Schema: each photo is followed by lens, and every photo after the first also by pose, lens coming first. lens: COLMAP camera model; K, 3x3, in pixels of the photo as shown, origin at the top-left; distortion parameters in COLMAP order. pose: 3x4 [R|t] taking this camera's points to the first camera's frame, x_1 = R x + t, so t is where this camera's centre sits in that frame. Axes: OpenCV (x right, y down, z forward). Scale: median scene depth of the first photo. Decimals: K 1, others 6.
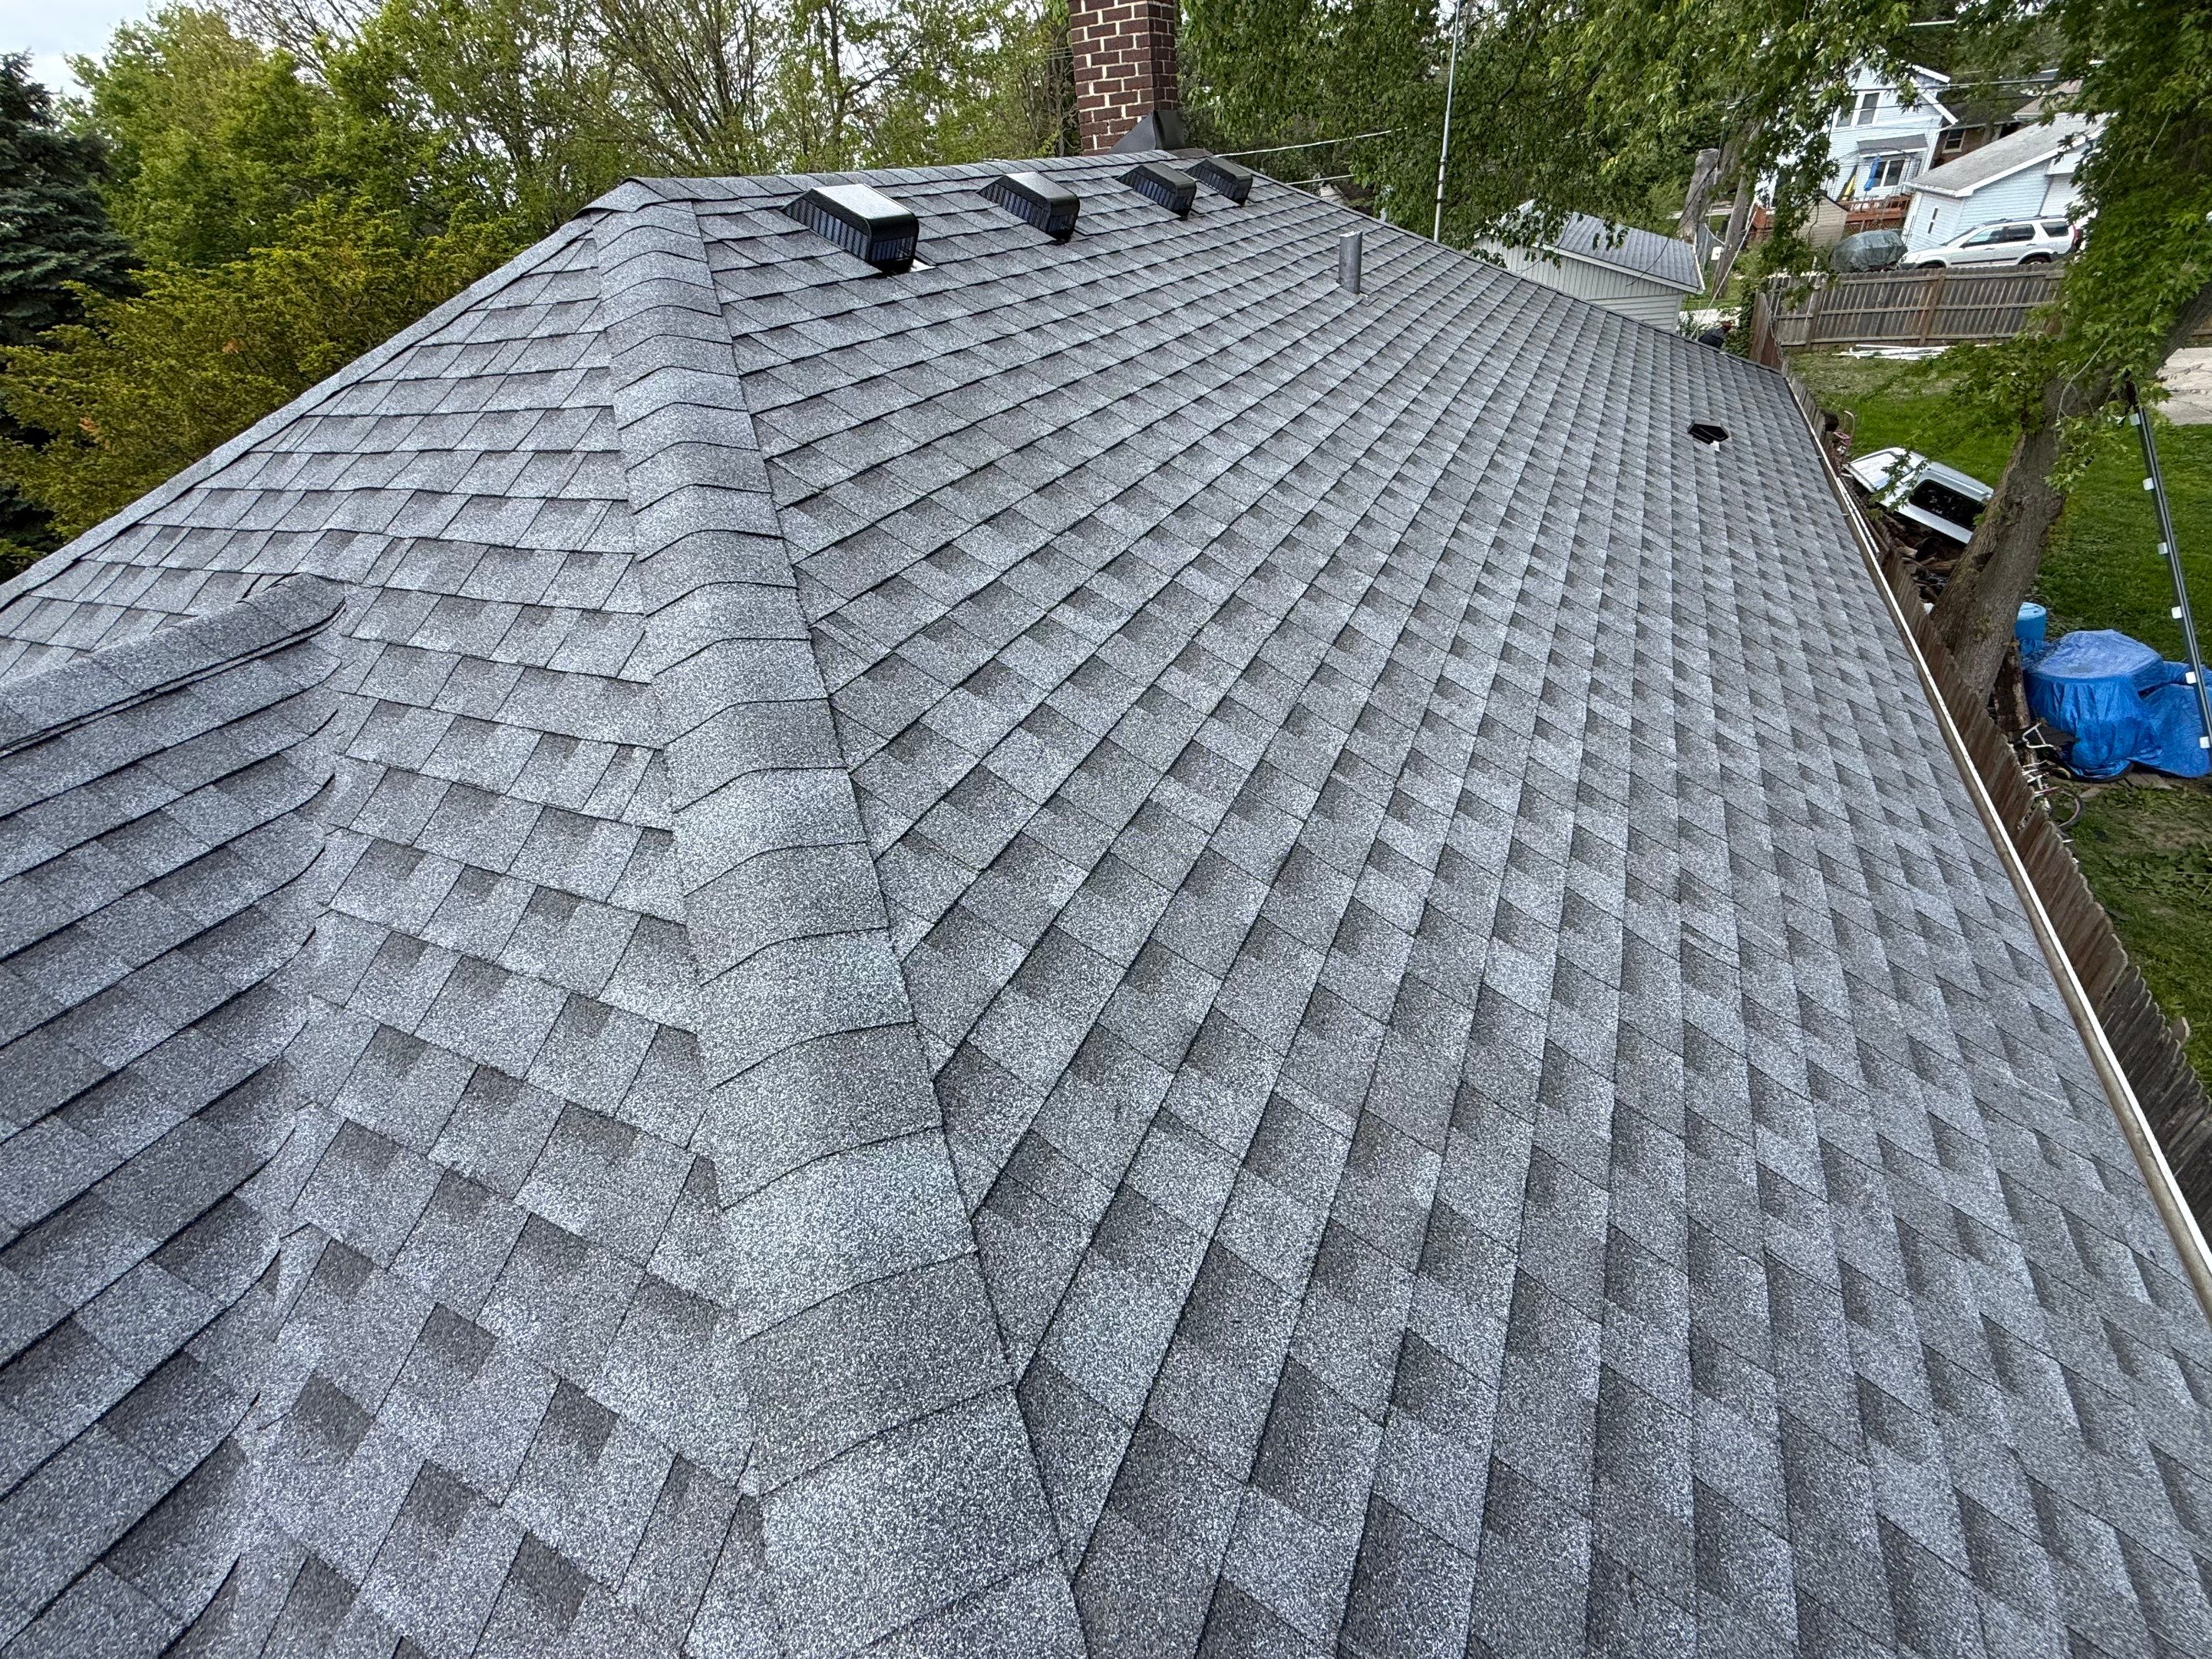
lens RADIAL K [[978.8, 0, 1098.4], [0, 978.8, 830.0], [0, 0, 1]] dist [-0.000676, 0.000207]
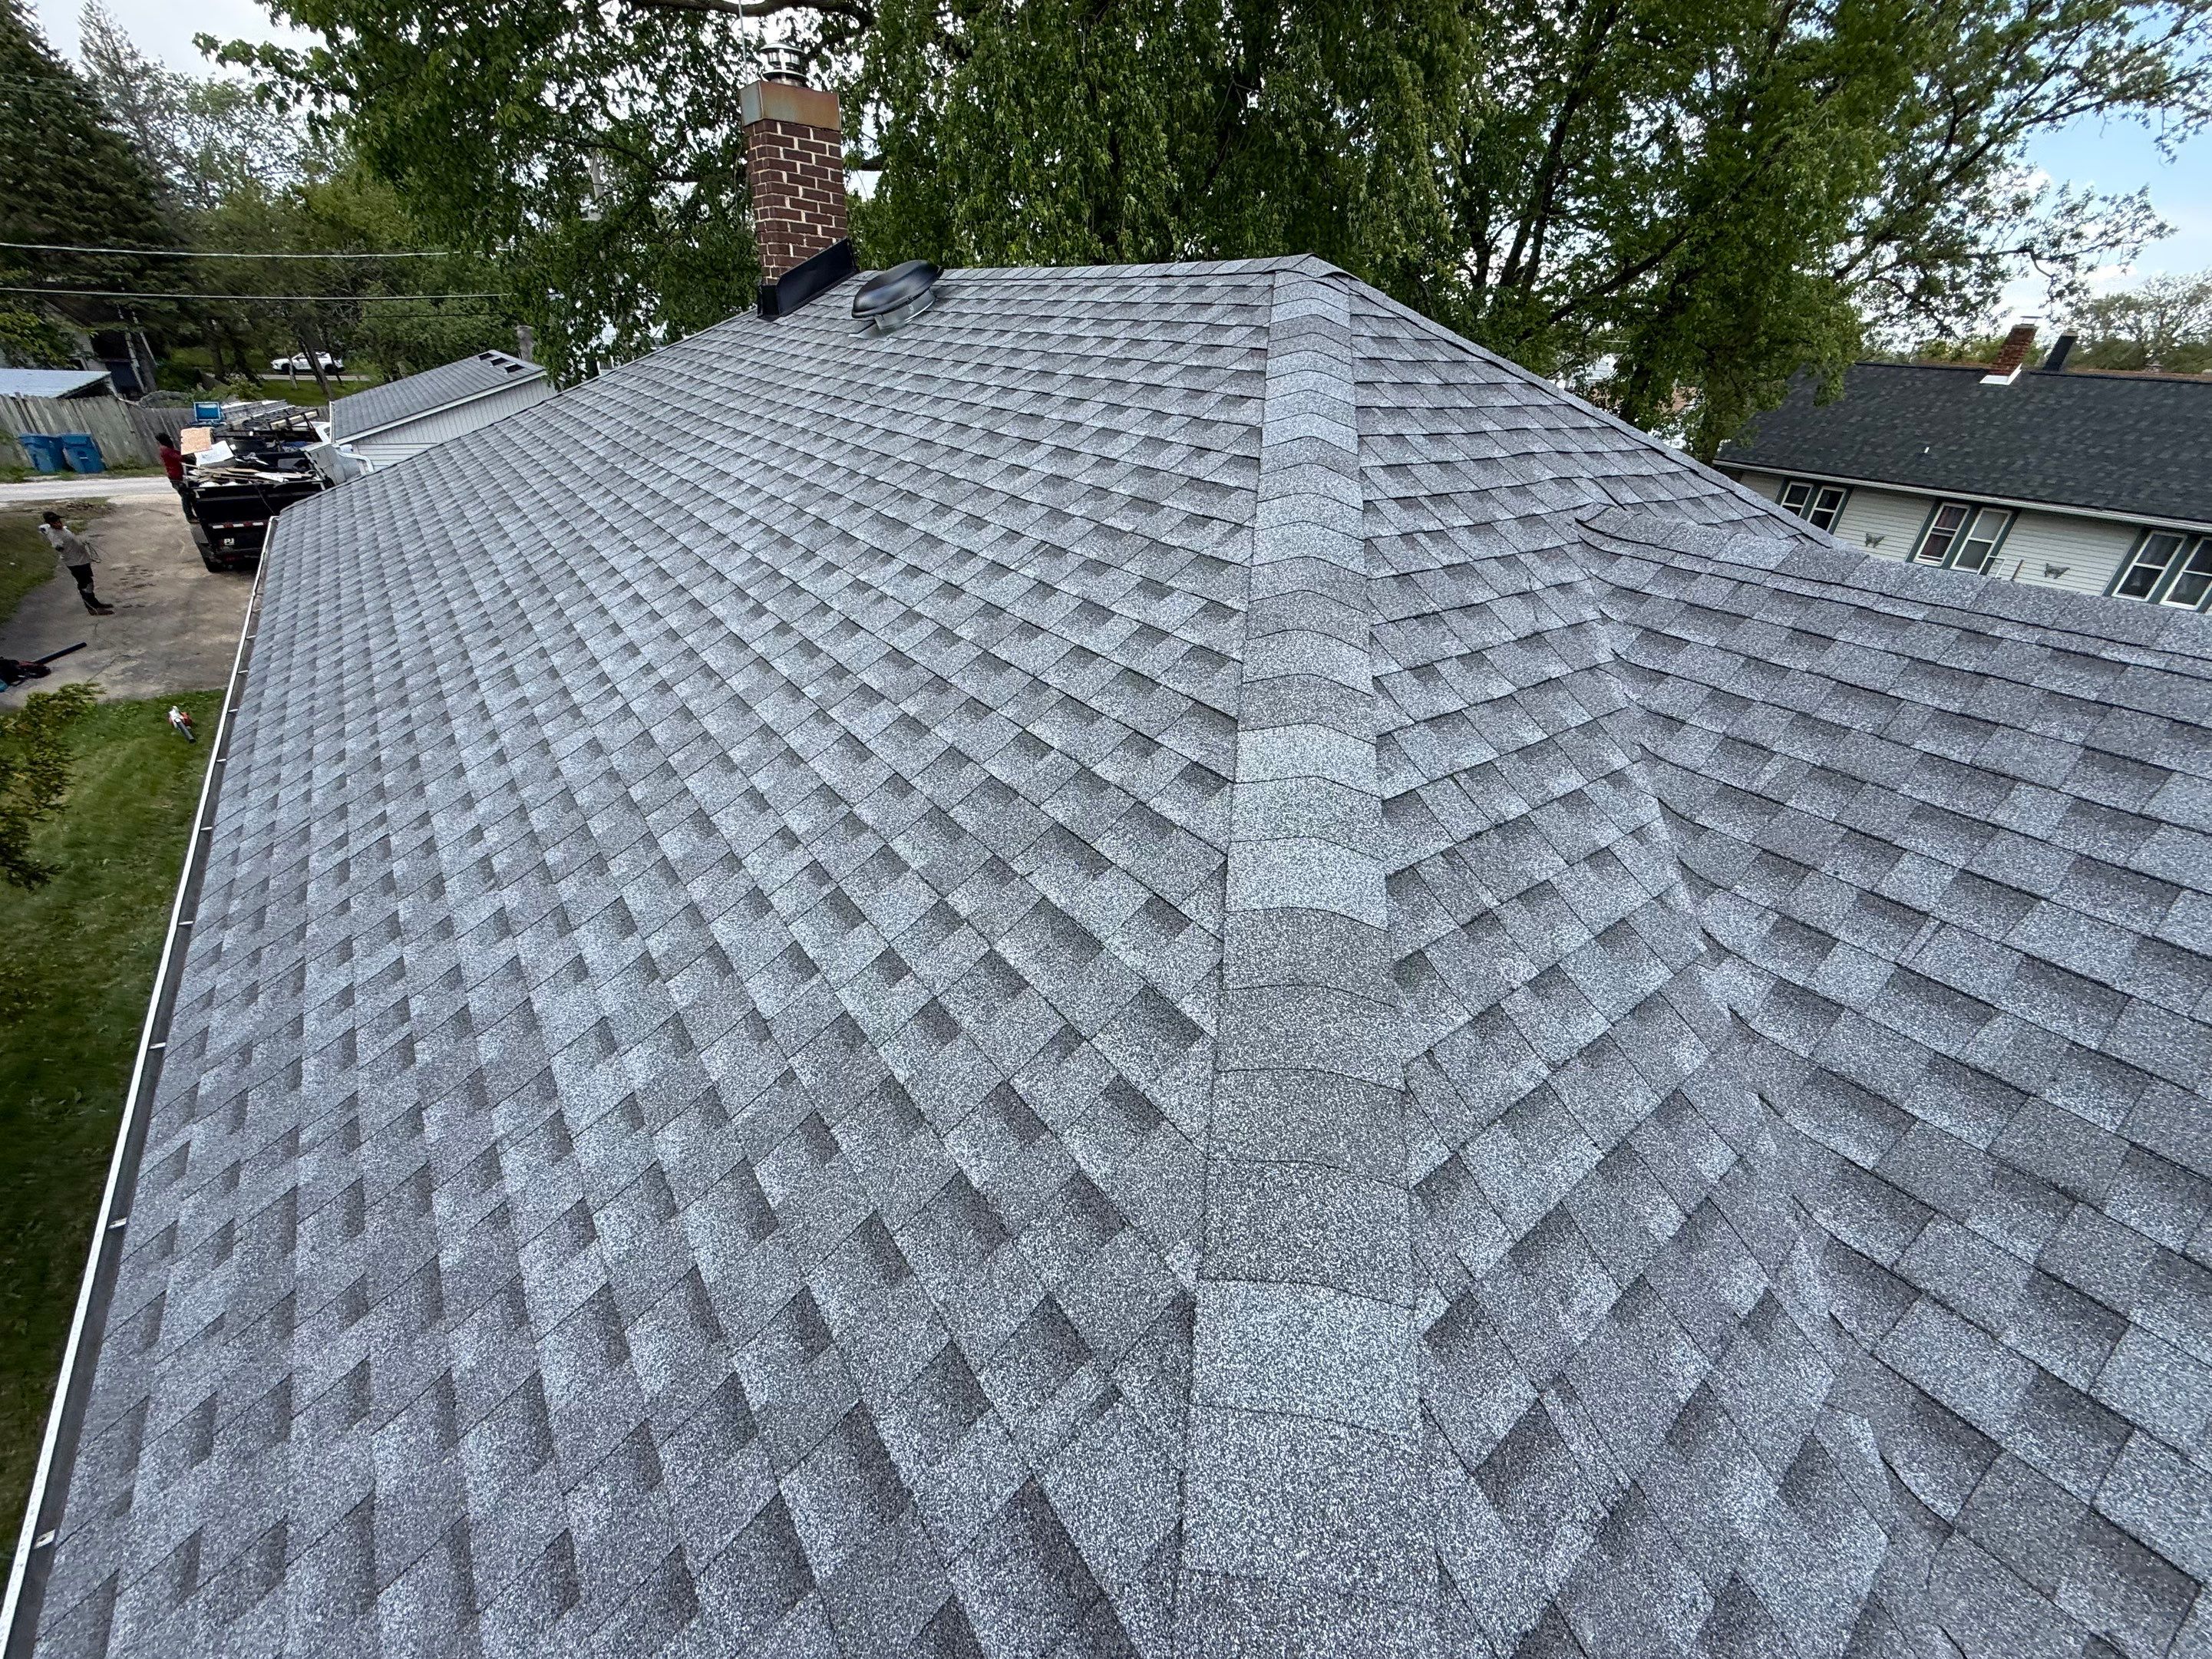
lens RADIAL K [[883.1, 0, 1104.5], [0, 883.1, 831.5], [0, 0, 1]] dist [0.002324, 0.000026]
pose [[0.464533, -0.325010, 0.823758, -3.189975], [0.406125, 0.904813, 0.127968, -0.386782], [-0.786938, 0.275103, 0.552310, 1.344227]]
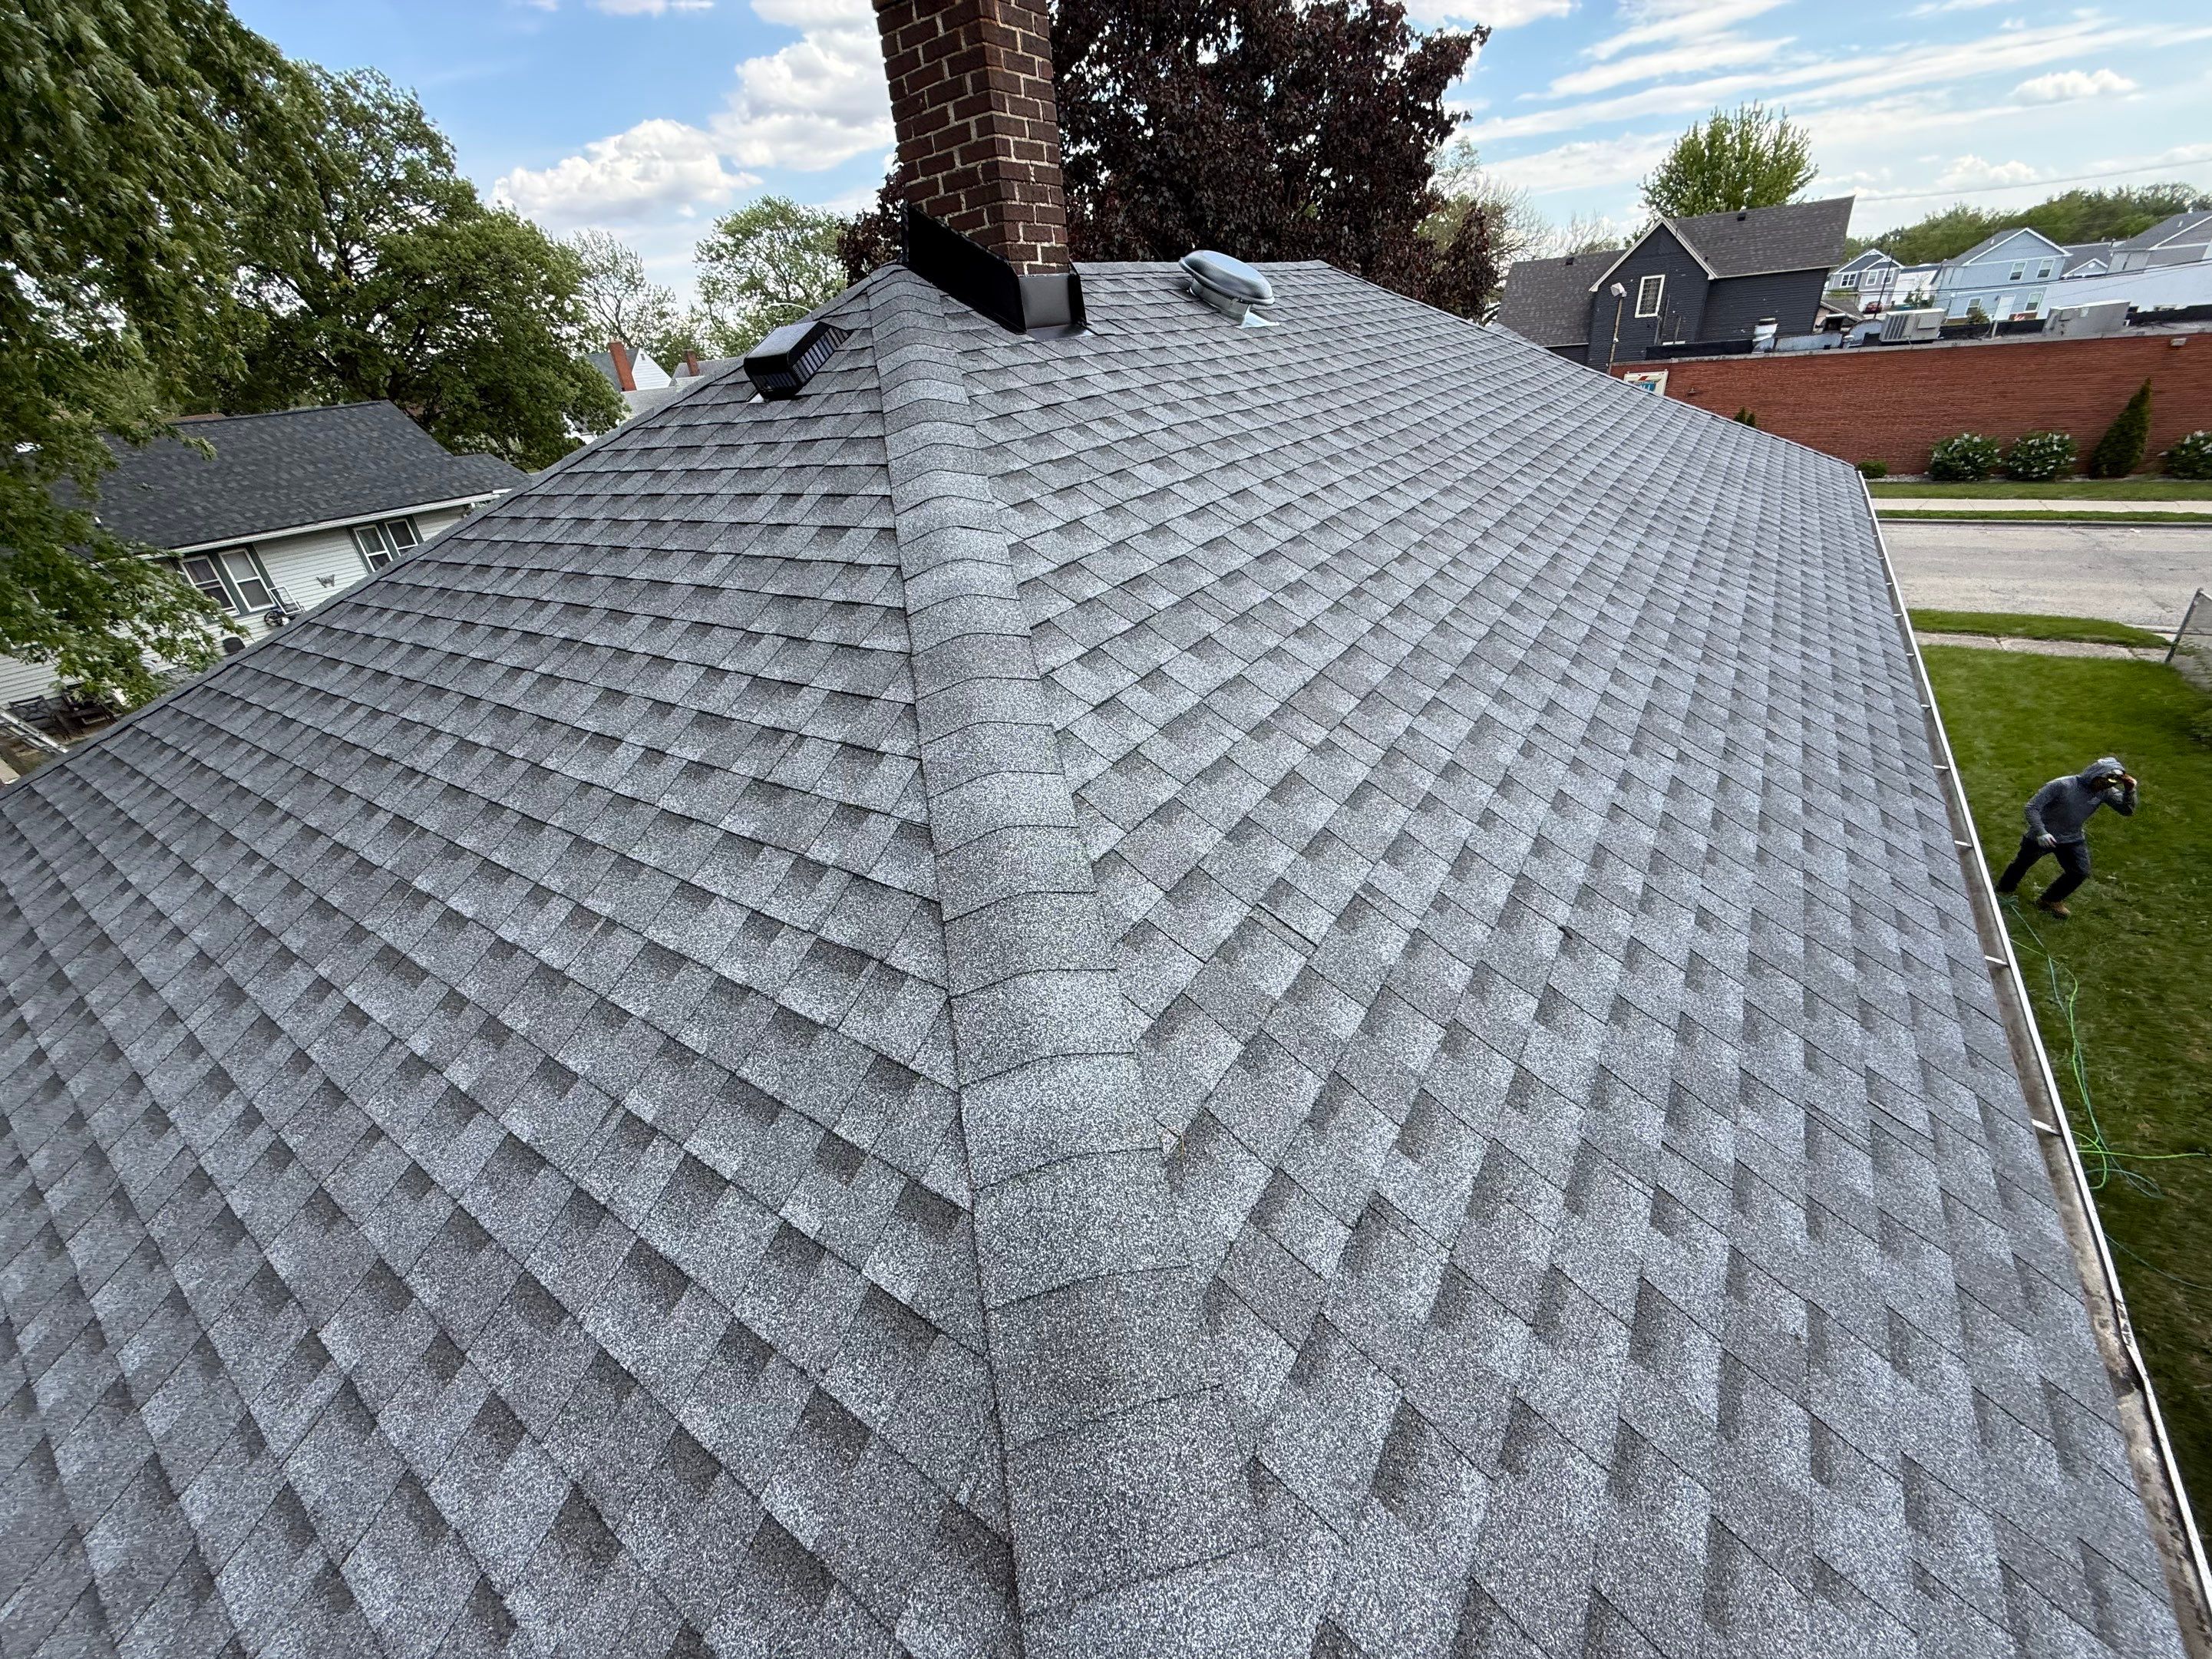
lens RADIAL K [[883.1, 0, 1101.1], [0, 883.1, 837.0], [0, 0, 1]] dist [0.002324, 0.000026]
pose [[-0.969890, 0.092505, 0.225290, -0.504675], [0.242756, 0.441456, 0.863821, -3.829400], [-0.019548, 0.892502, -0.450620, 6.124854]]
